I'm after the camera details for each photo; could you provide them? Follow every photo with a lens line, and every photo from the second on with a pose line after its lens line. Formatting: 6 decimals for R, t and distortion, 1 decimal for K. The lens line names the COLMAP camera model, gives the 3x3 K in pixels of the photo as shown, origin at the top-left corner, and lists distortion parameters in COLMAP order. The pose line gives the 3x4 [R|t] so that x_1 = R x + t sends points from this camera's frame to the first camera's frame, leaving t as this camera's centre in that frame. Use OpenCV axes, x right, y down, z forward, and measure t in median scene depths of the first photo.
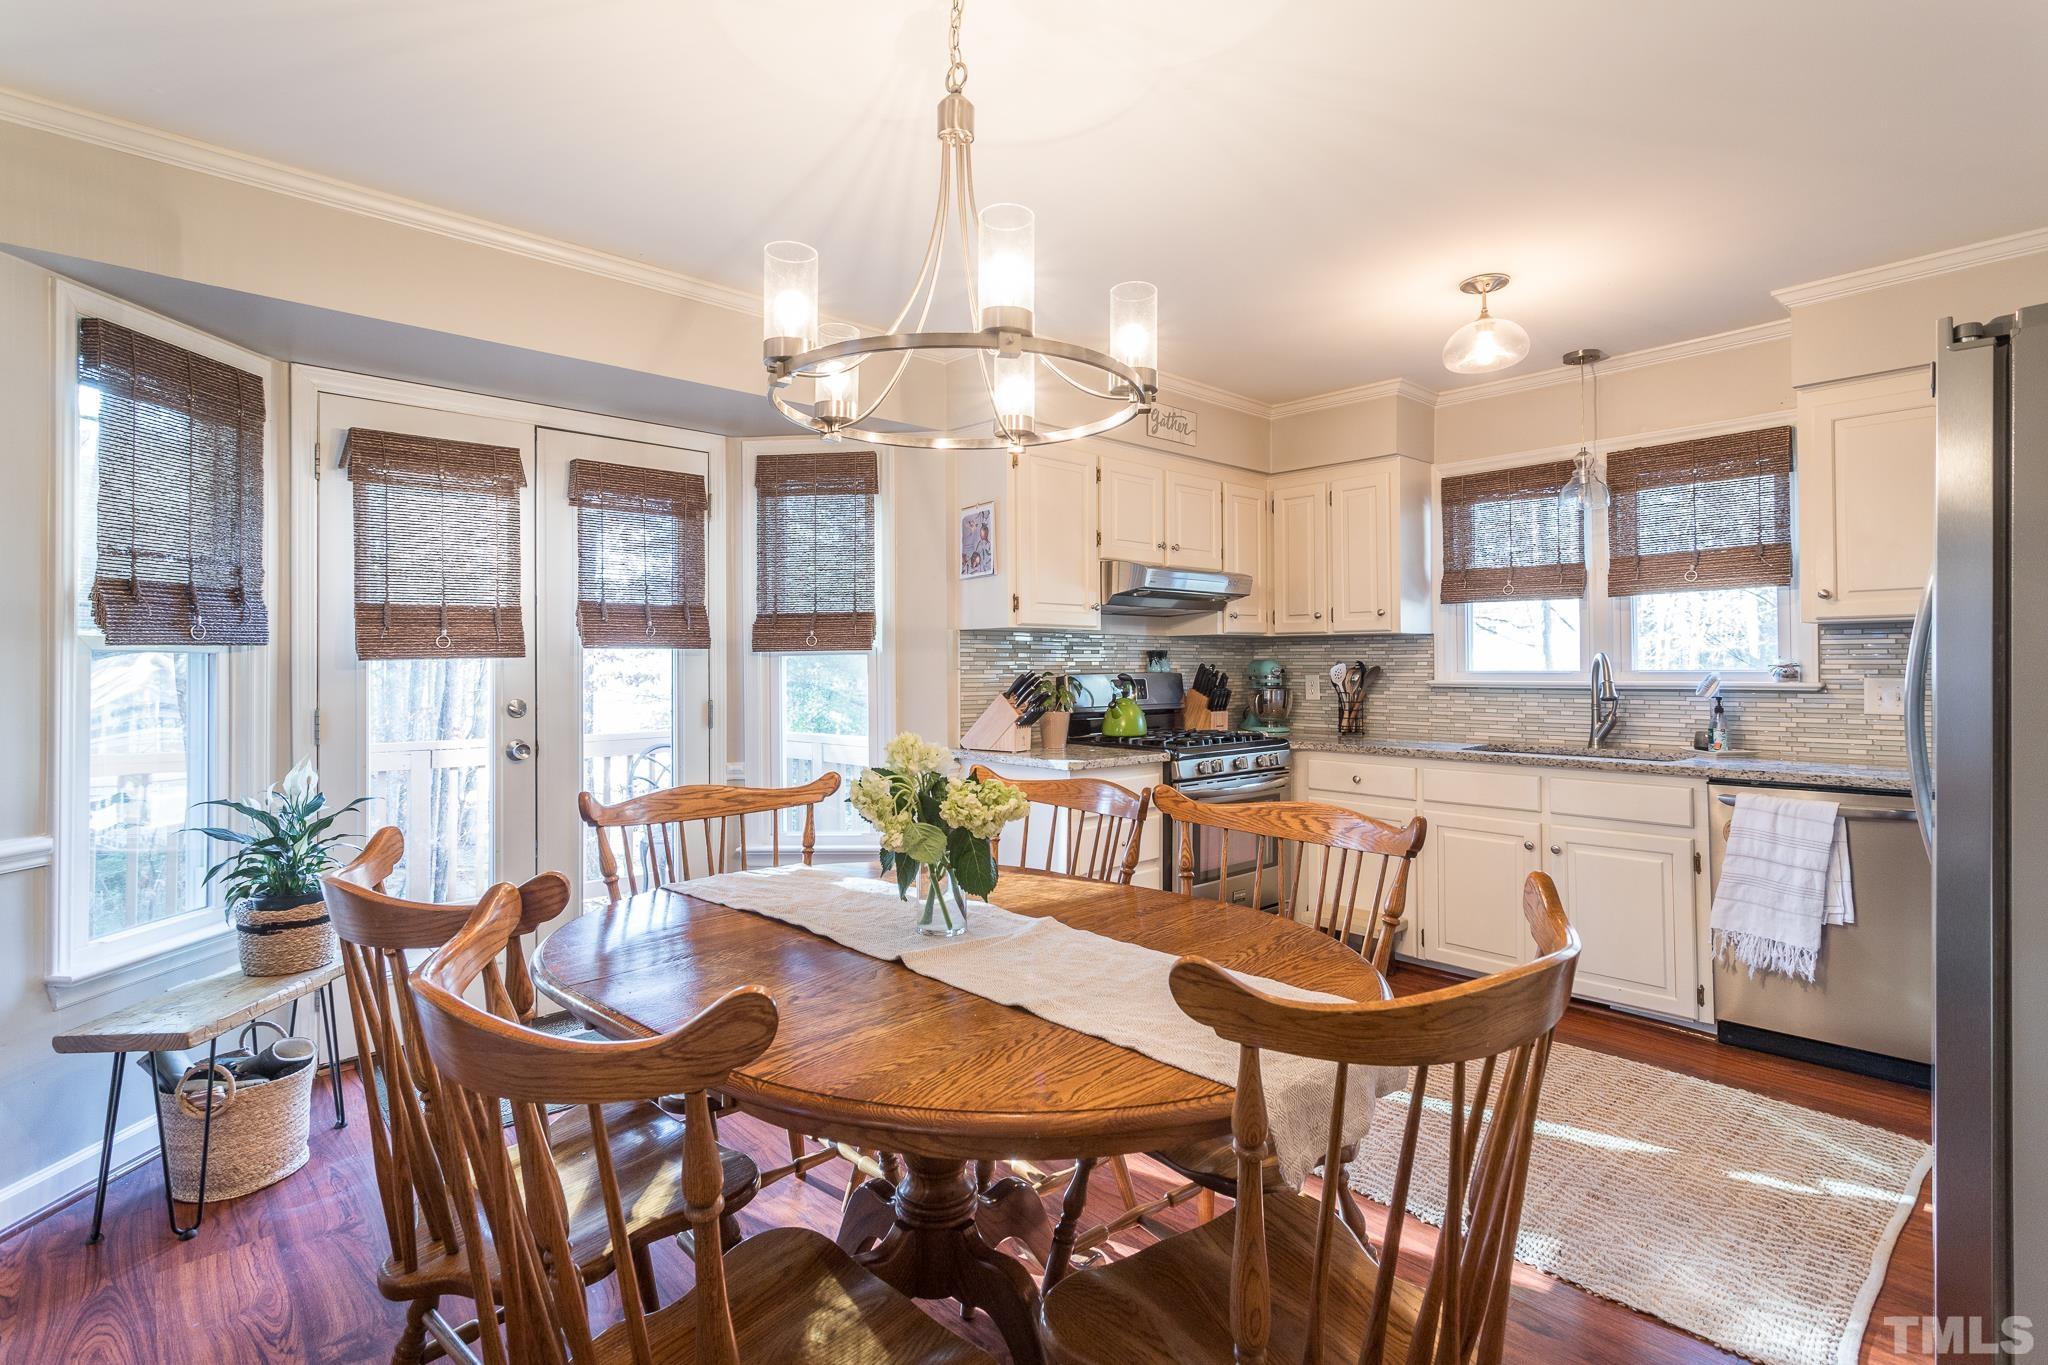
lens RADIAL K [[986.2, 0, 1014.4], [0, 986.2, 661.5], [0, 0, 1]] dist [-0.001297, 0.000084]
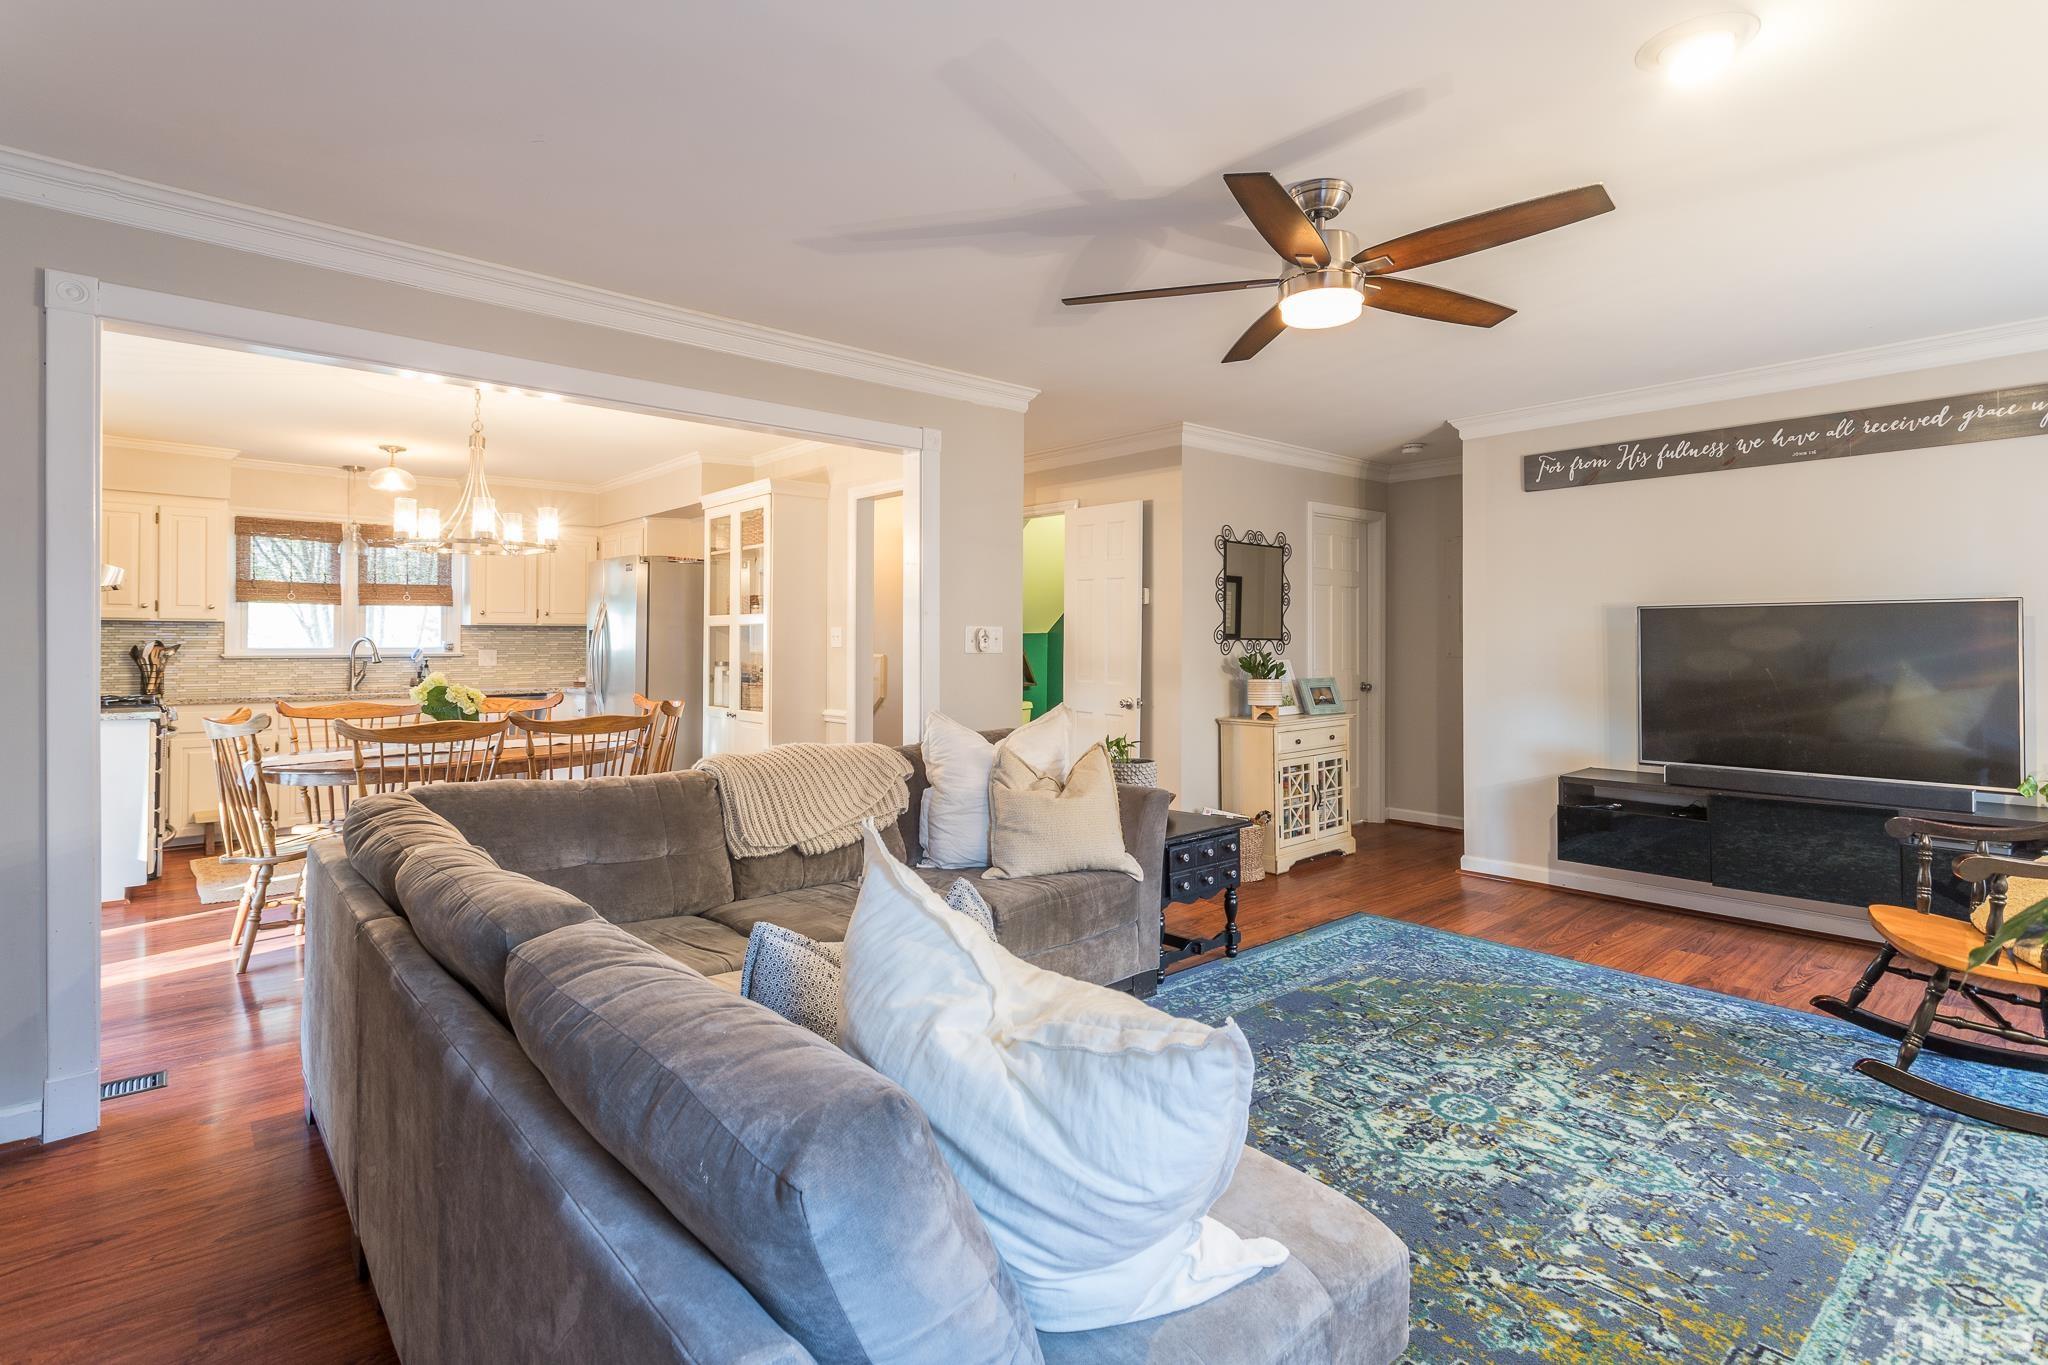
lens RADIAL K [[983.6, 0, 1027.4], [0, 983.6, 631.2], [0, 0, 1]] dist [0.004176, 0.000615]
pose [[0.009021, 0.013072, 0.999874, -1.156533], [-0.006244, 0.999896, -0.013016, -0.003514], [-0.999940, -0.006126, 0.009101, -0.218341]]
